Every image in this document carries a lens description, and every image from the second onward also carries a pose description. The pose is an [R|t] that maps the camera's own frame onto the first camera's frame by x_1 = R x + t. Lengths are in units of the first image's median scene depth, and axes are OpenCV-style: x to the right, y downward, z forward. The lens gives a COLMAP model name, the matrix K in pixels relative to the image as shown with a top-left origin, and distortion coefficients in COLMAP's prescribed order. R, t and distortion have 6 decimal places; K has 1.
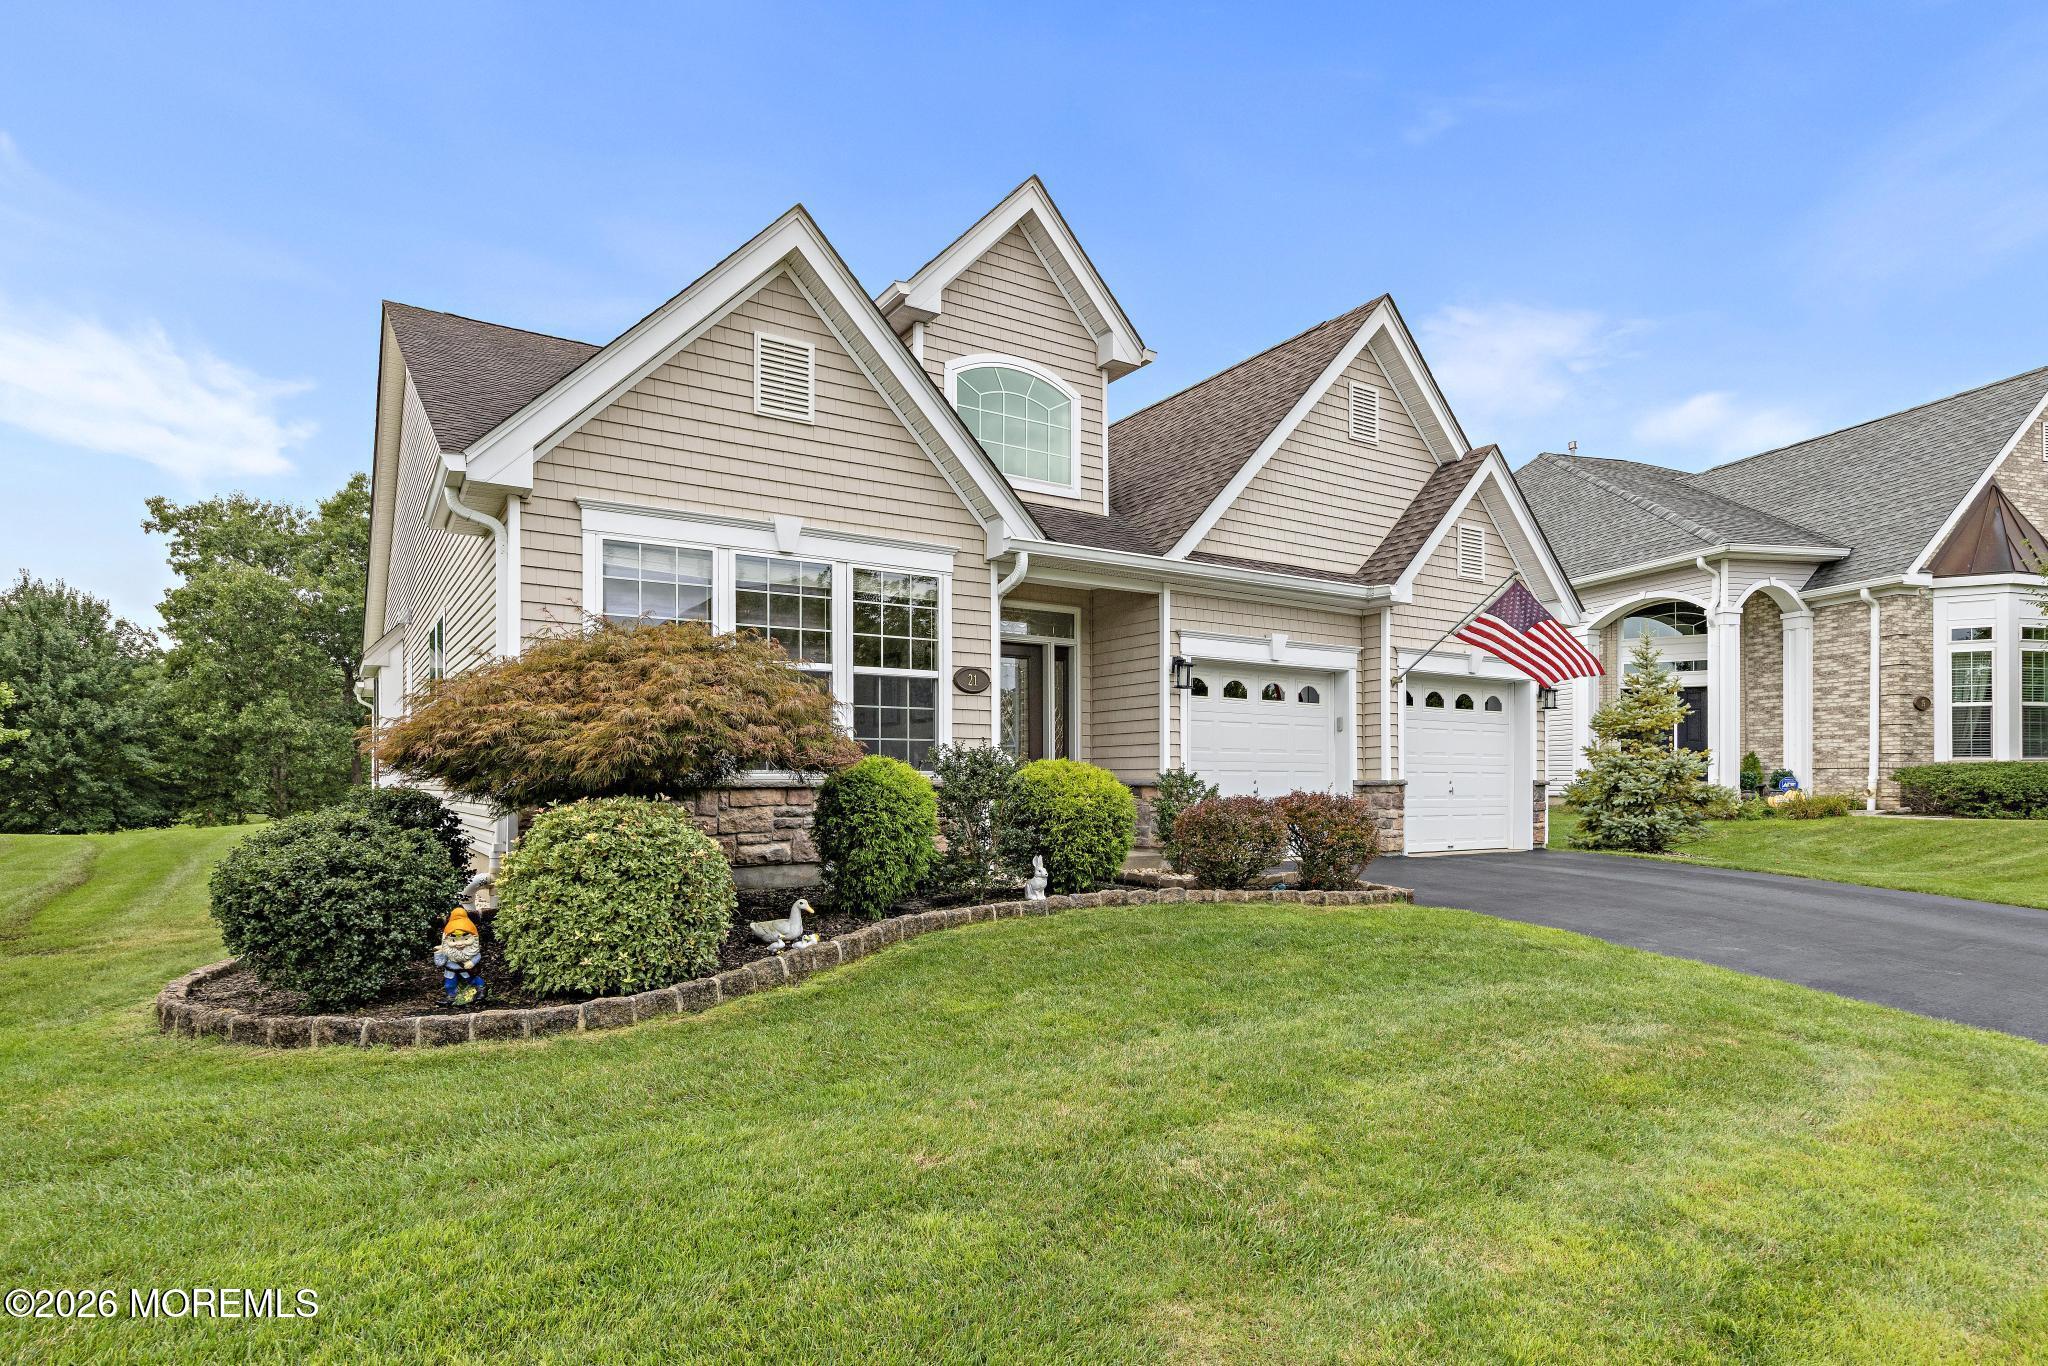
lens RADIAL K [[1083.0, 0, 1011.0], [0, 1083.0, 771.6], [0, 0, 1]] dist [0.006339, -0.003135]
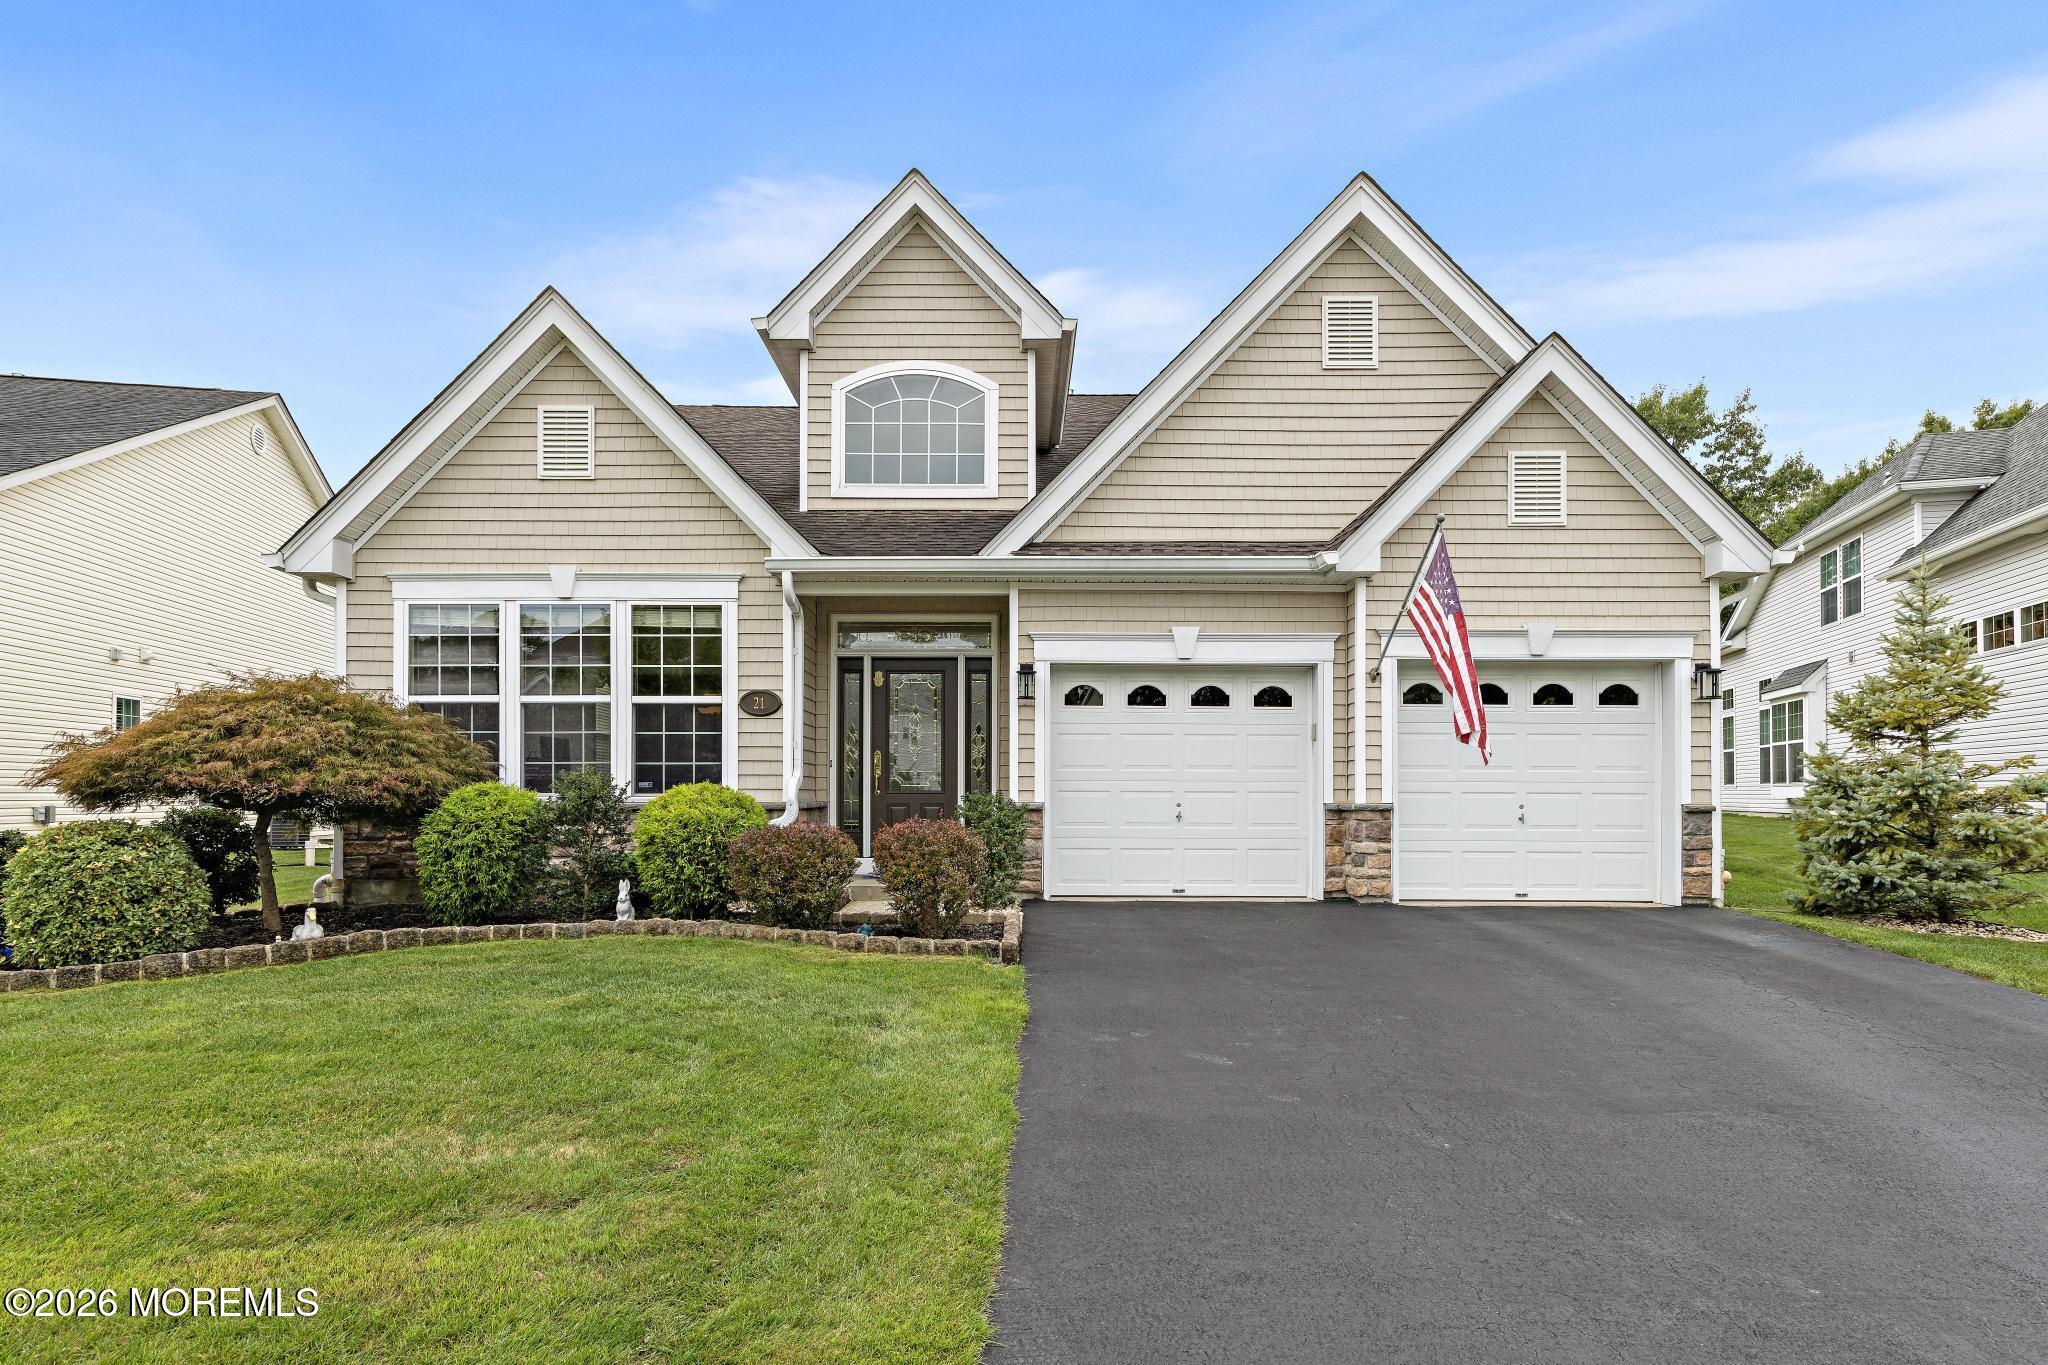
lens RADIAL K [[1083.0, 0, 1017.7], [0, 1083.0, 782.0], [0, 0, 1]] dist [0.006339, -0.003135]
pose [[0.842755, -0.004678, -0.538276, 0.716452], [0.002970, 0.999987, -0.004040, -0.006439], [0.538289, 0.001806, 0.842759, 0.285153]]
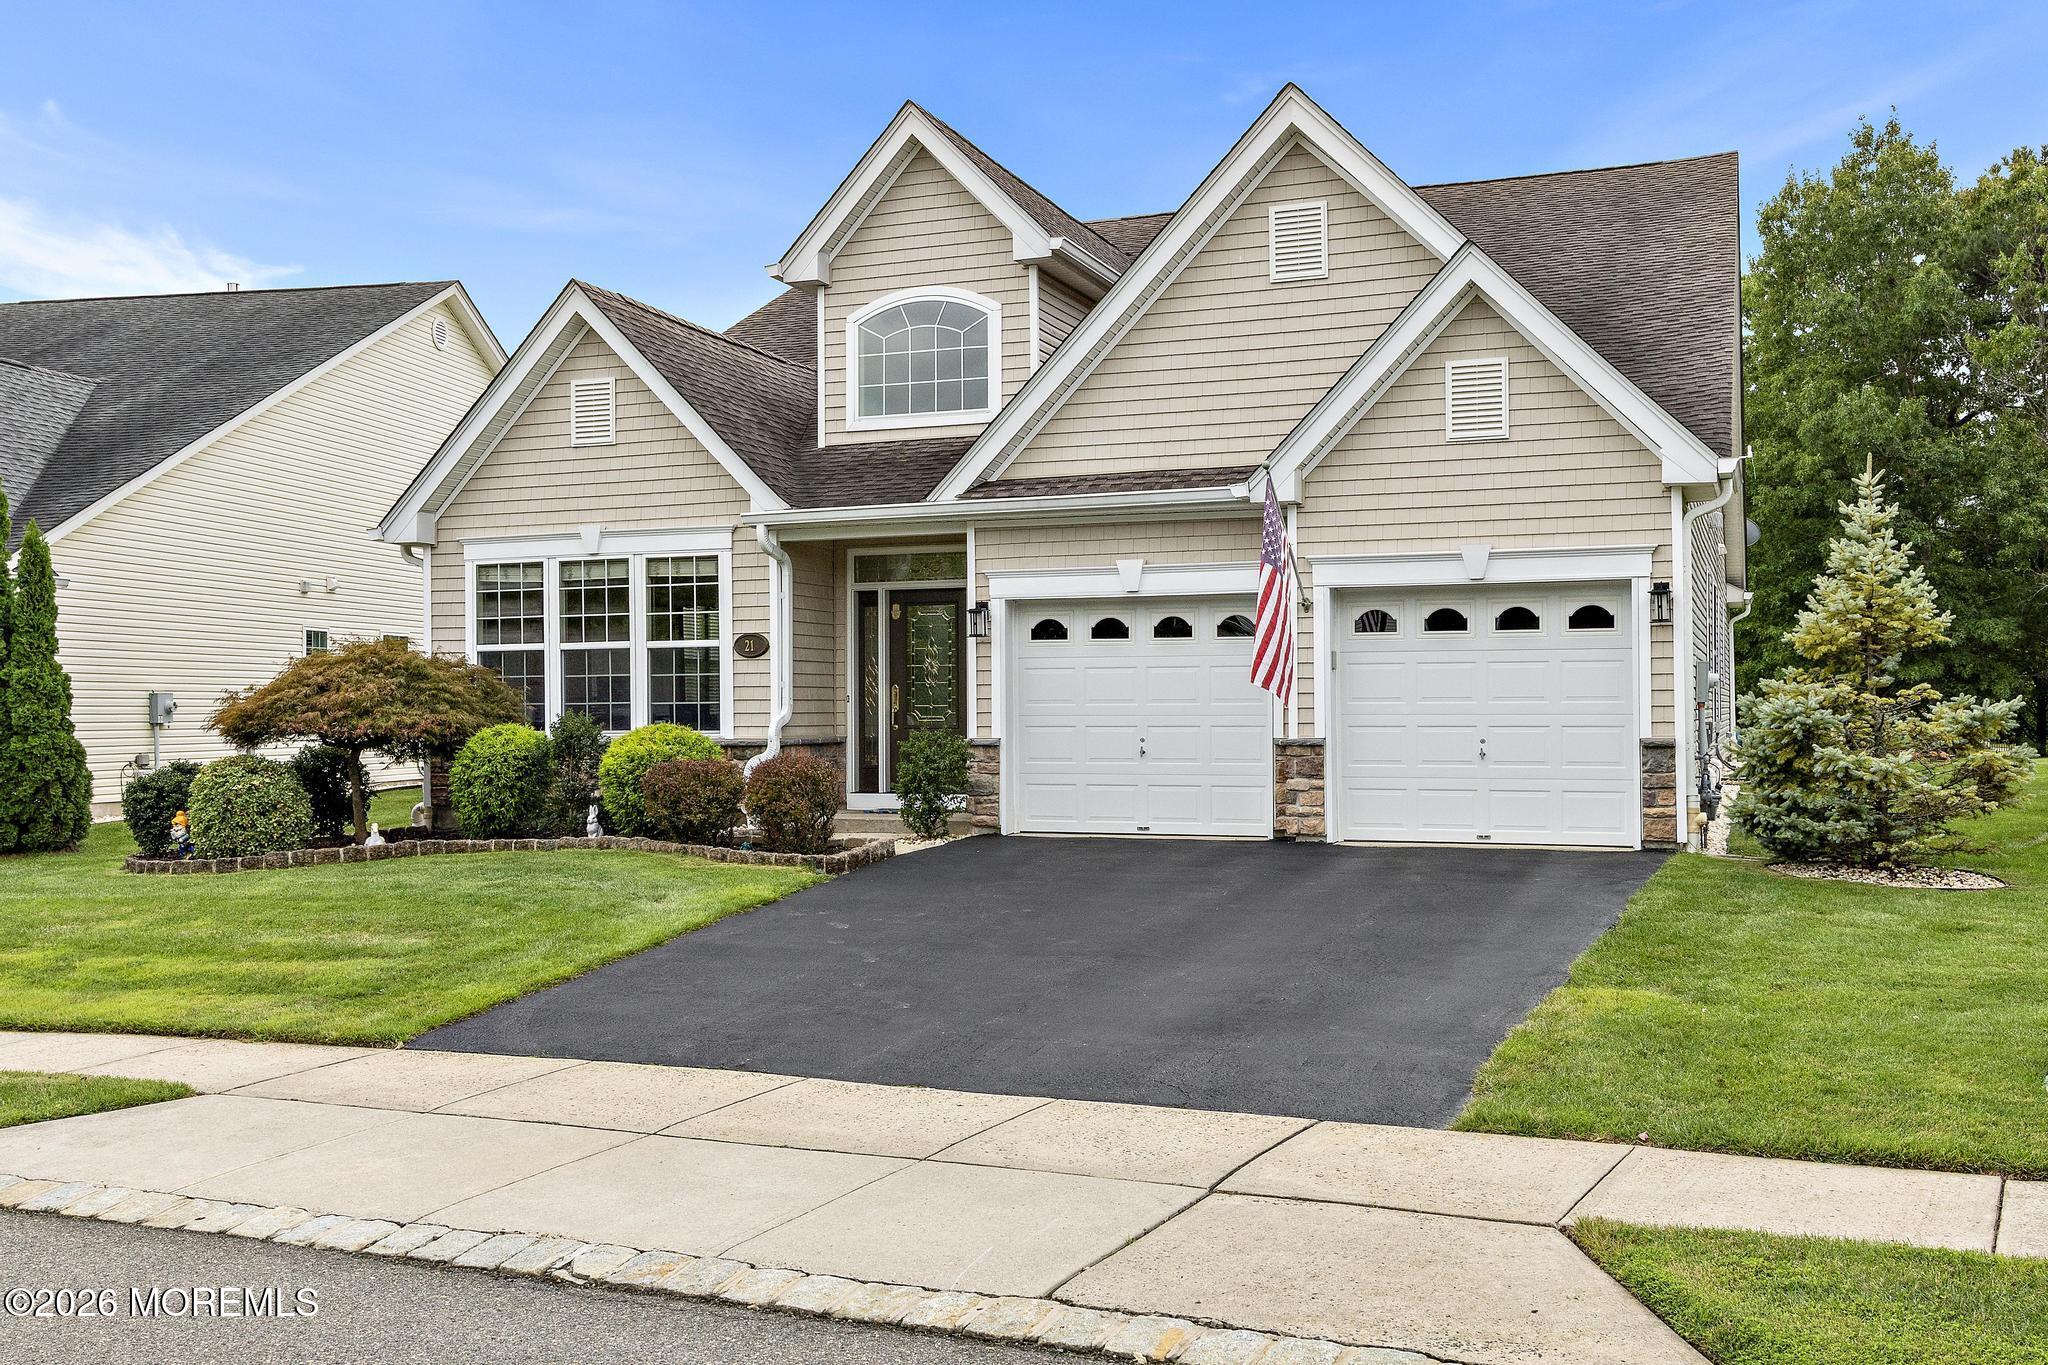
lens RADIAL K [[1862.5, 0, 1020.5], [0, 1862.5, 690.8], [0, 0, 1]] dist [-0.006183, 0.000000]
pose [[0.597398, -0.013058, -0.801838, 1.619690], [0.013532, 0.999889, -0.006202, -0.025085], [0.801830, -0.007145, 0.597509, 0.116034]]
